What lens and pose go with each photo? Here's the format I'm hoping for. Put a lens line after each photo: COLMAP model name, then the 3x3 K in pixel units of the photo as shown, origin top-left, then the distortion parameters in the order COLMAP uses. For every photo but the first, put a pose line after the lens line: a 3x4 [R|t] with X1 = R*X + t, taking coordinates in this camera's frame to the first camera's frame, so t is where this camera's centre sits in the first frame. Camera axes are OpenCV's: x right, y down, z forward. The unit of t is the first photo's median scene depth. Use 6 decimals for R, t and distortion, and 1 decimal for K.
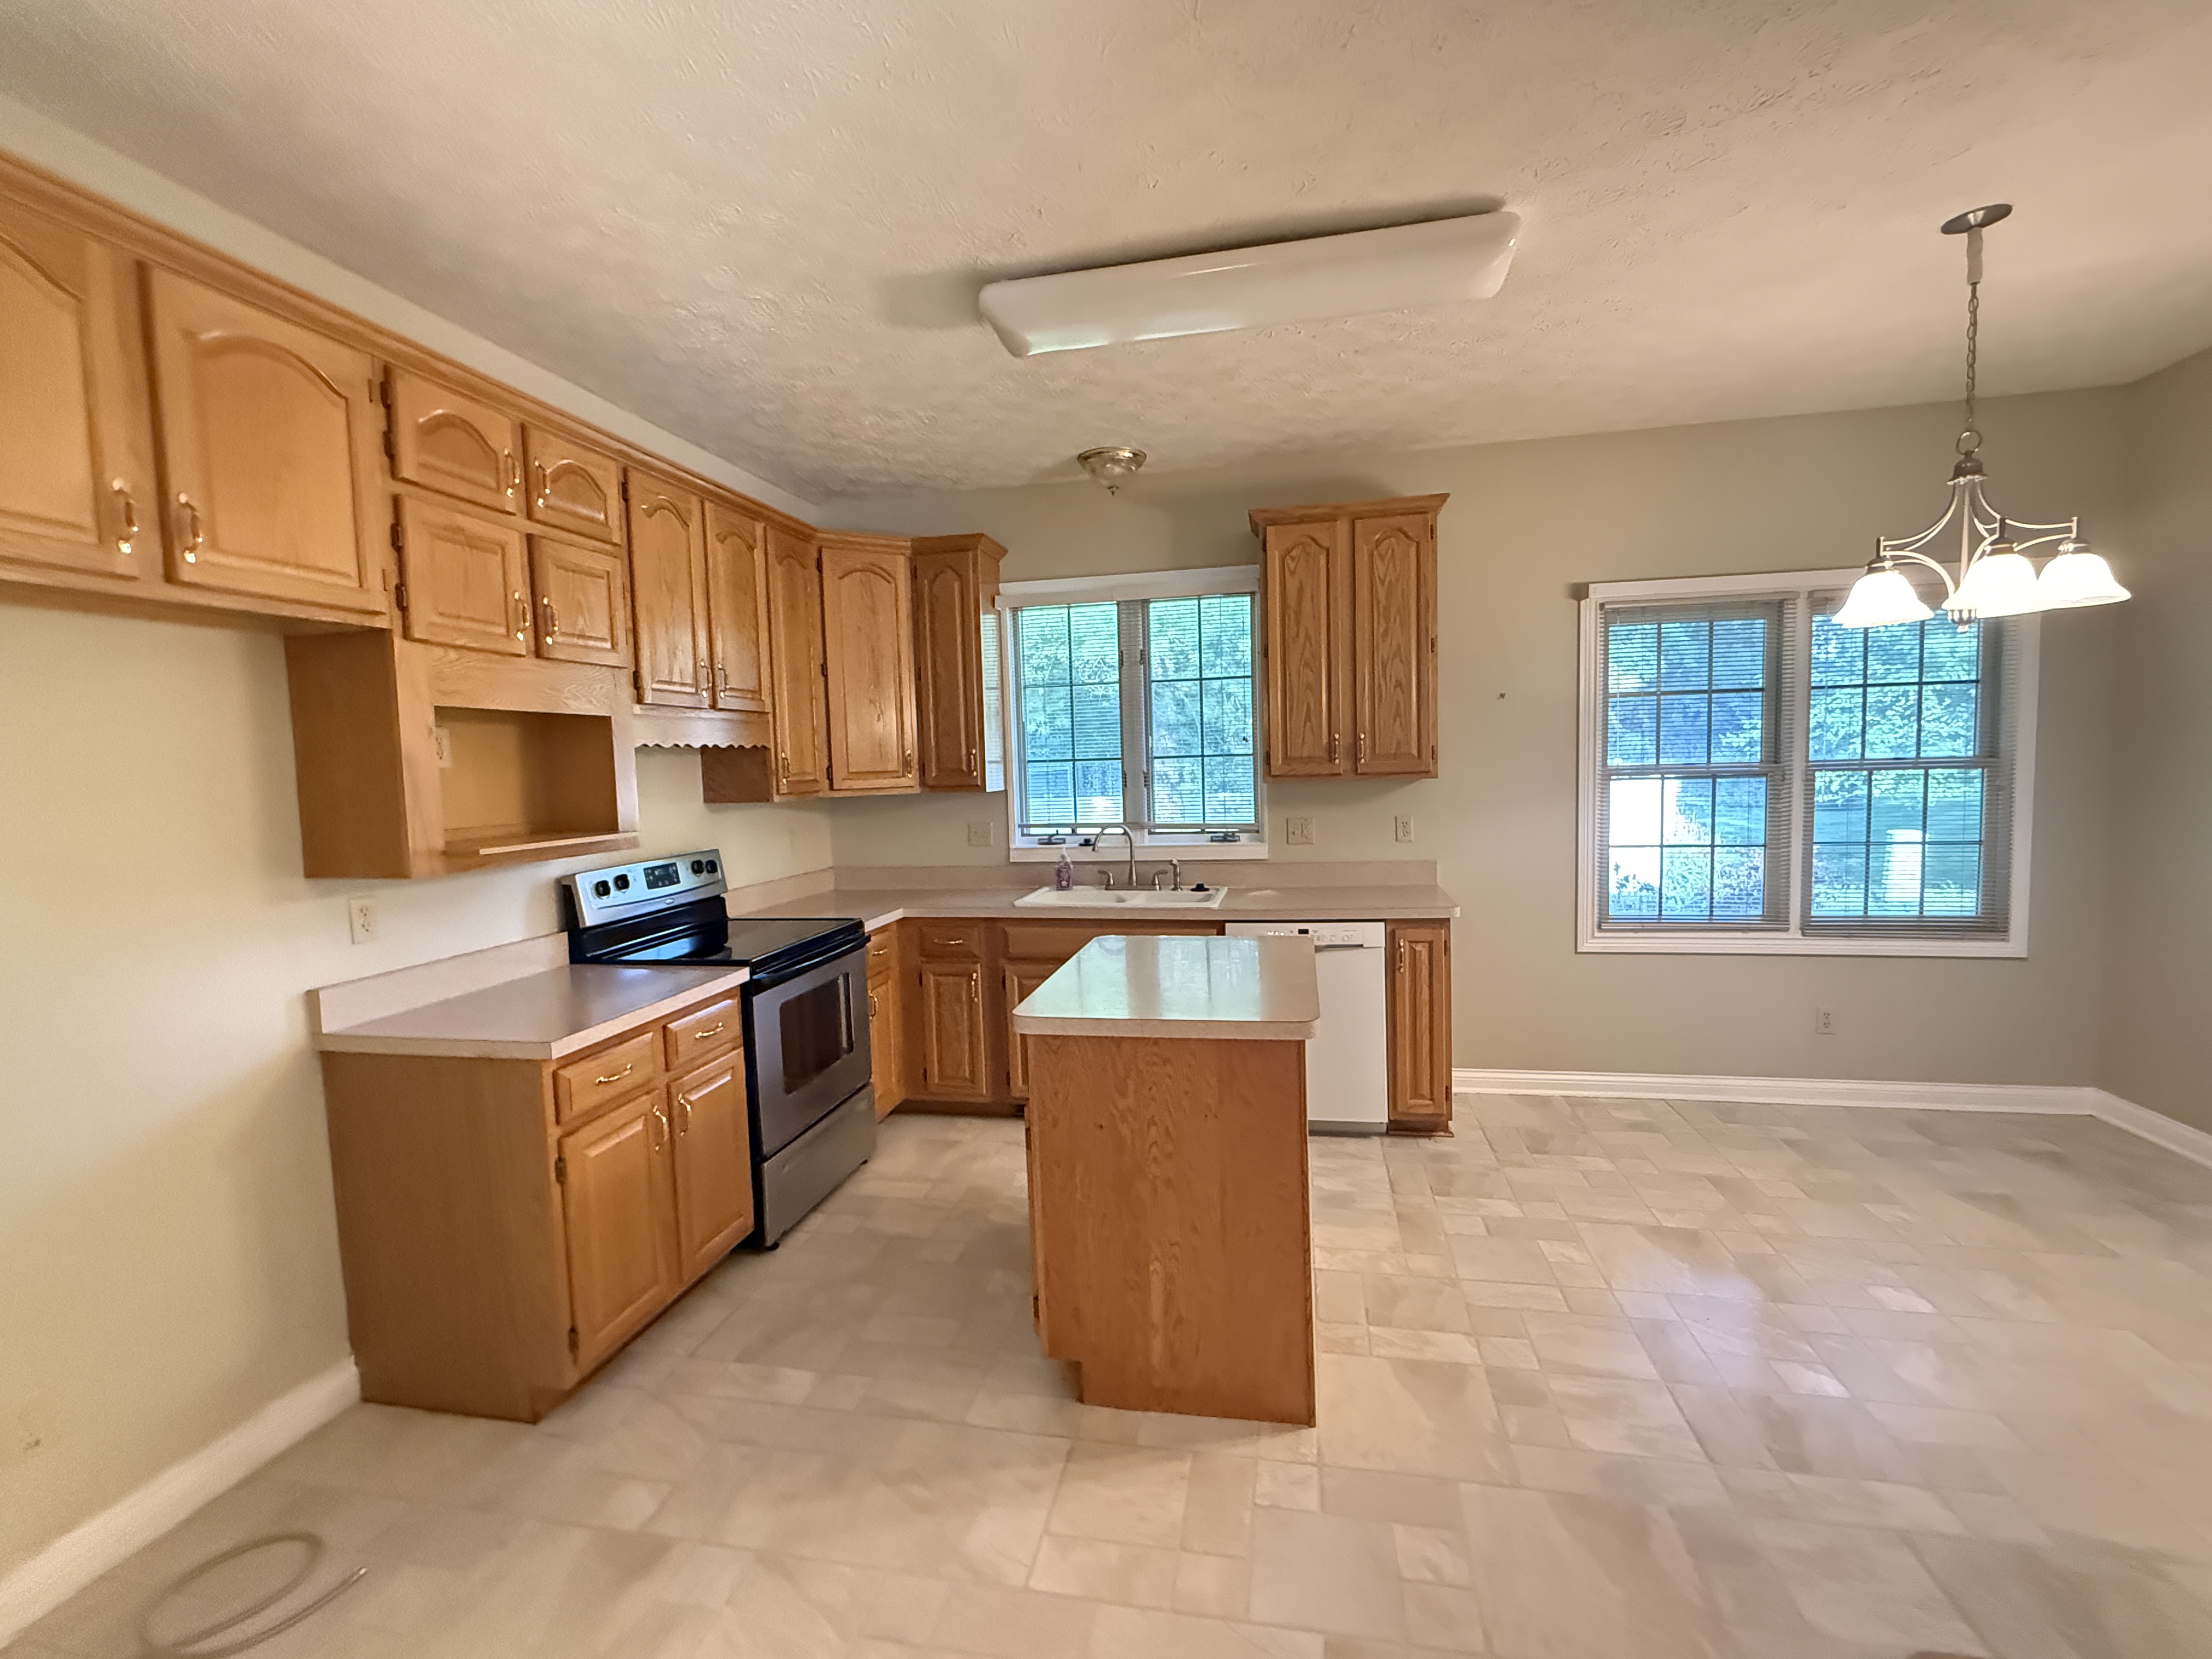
lens RADIAL K [[961.9, 0, 1101.7], [0, 961.9, 831.6], [0, 0, 1]] dist [0.001396, 0.001189]
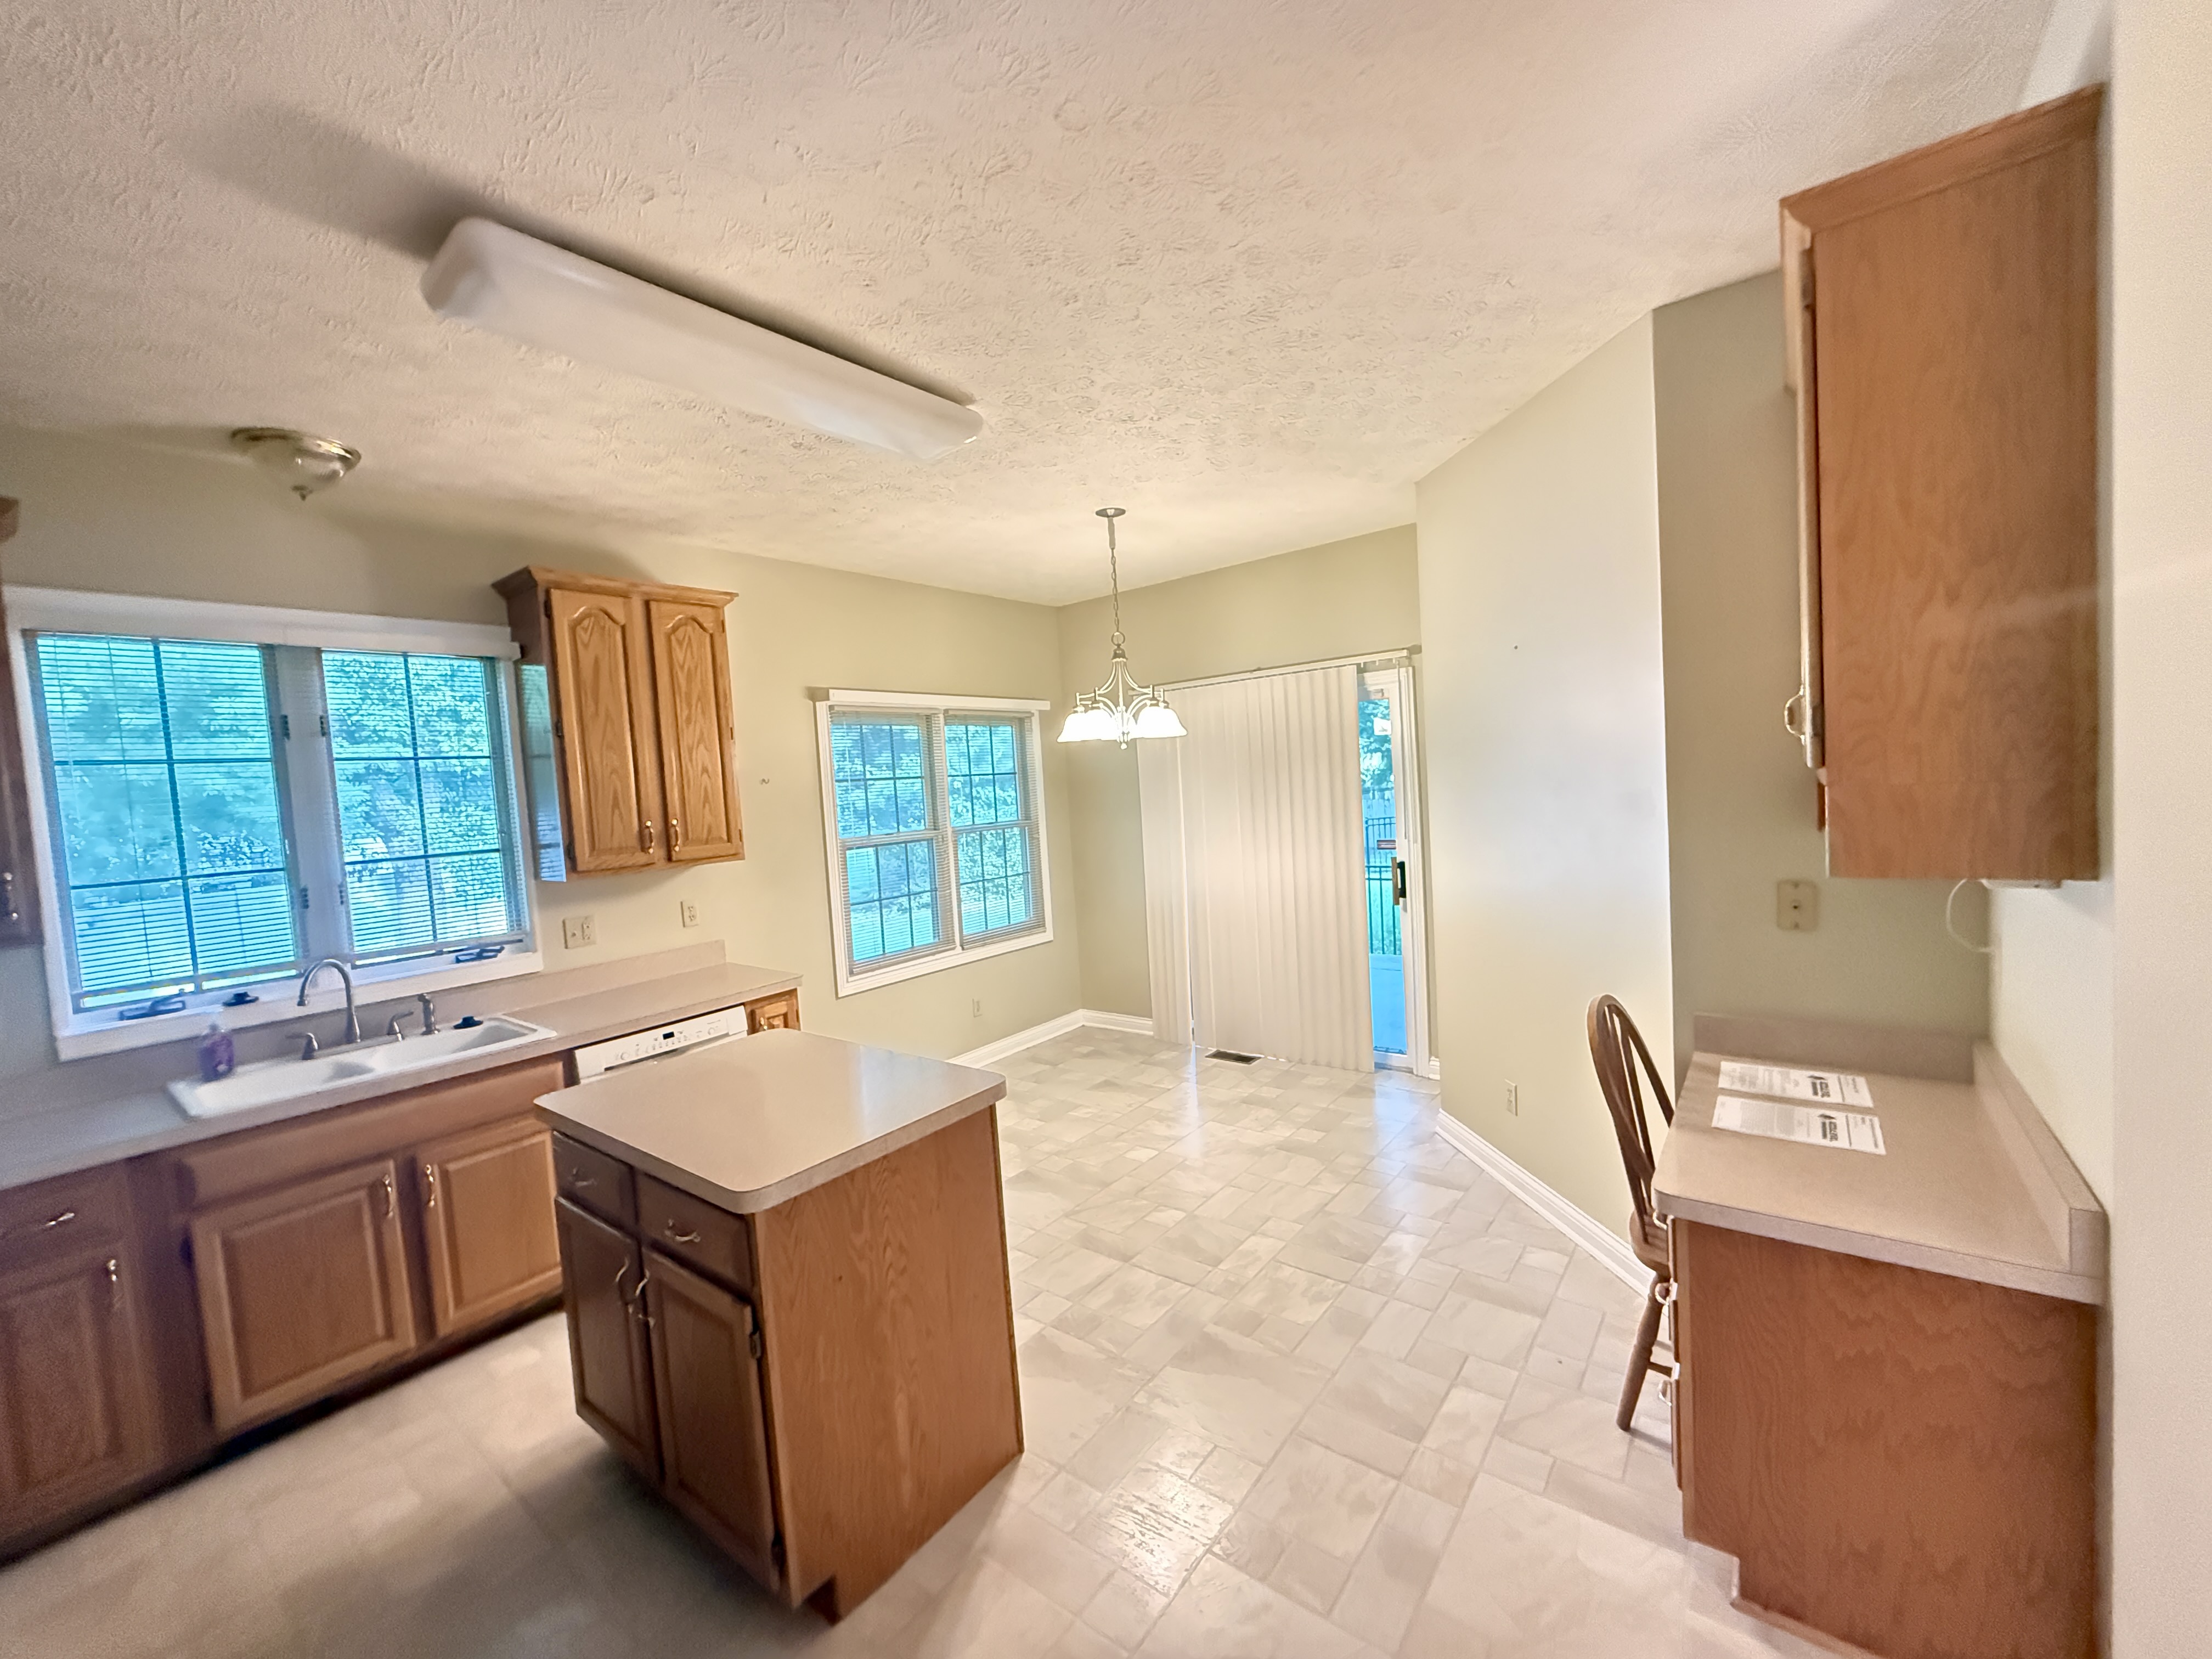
lens RADIAL K [[885.4, 0, 1099.5], [0, 885.4, 834.2], [0, 0, 1]] dist [0.004098, 0.000267]
pose [[0.450160, -0.051254, 0.891476, -0.345707], [0.115507, 0.993306, -0.001218, -0.038305], [-0.885446, 0.103520, 0.453066, 0.225589]]
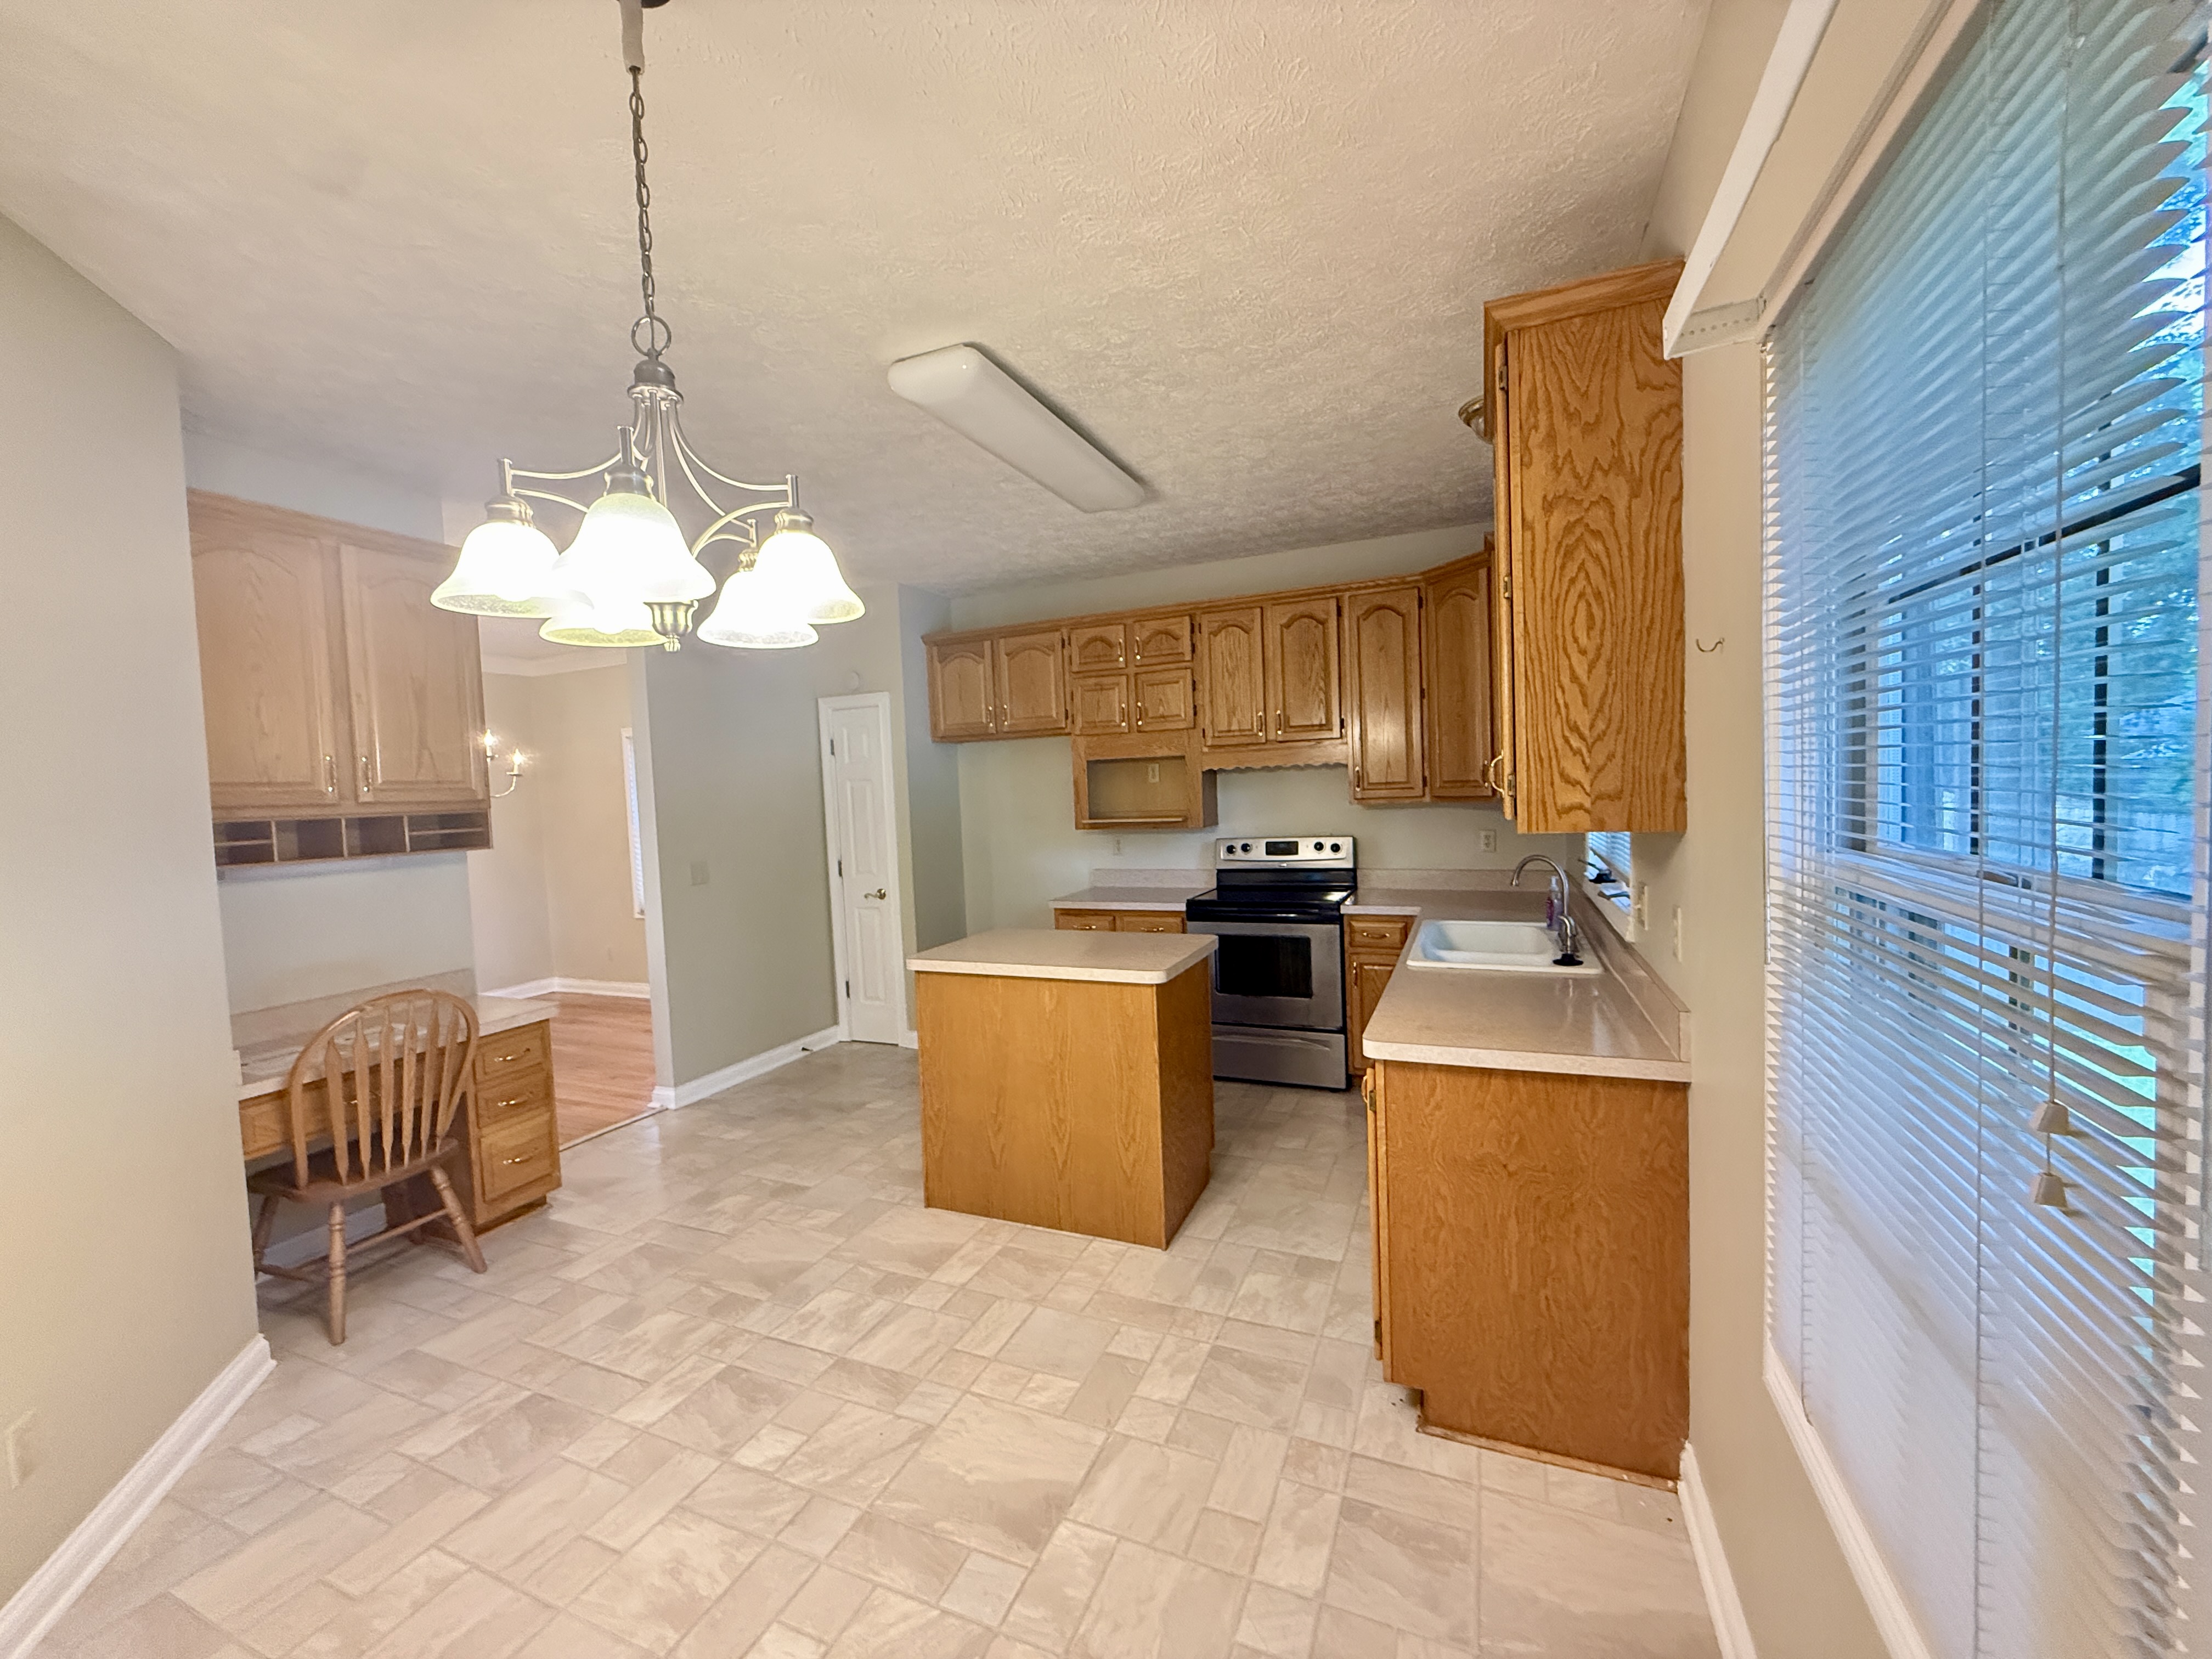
lens RADIAL K [[885.4, 0, 1100.4], [0, 885.4, 826.1], [0, 0, 1]] dist [0.004098, 0.000267]
pose [[-0.204237, 0.082552, -0.975434, 0.908029], [-0.024044, 0.995714, 0.089302, -0.100245], [0.978626, 0.041692, -0.201377, 0.899276]]
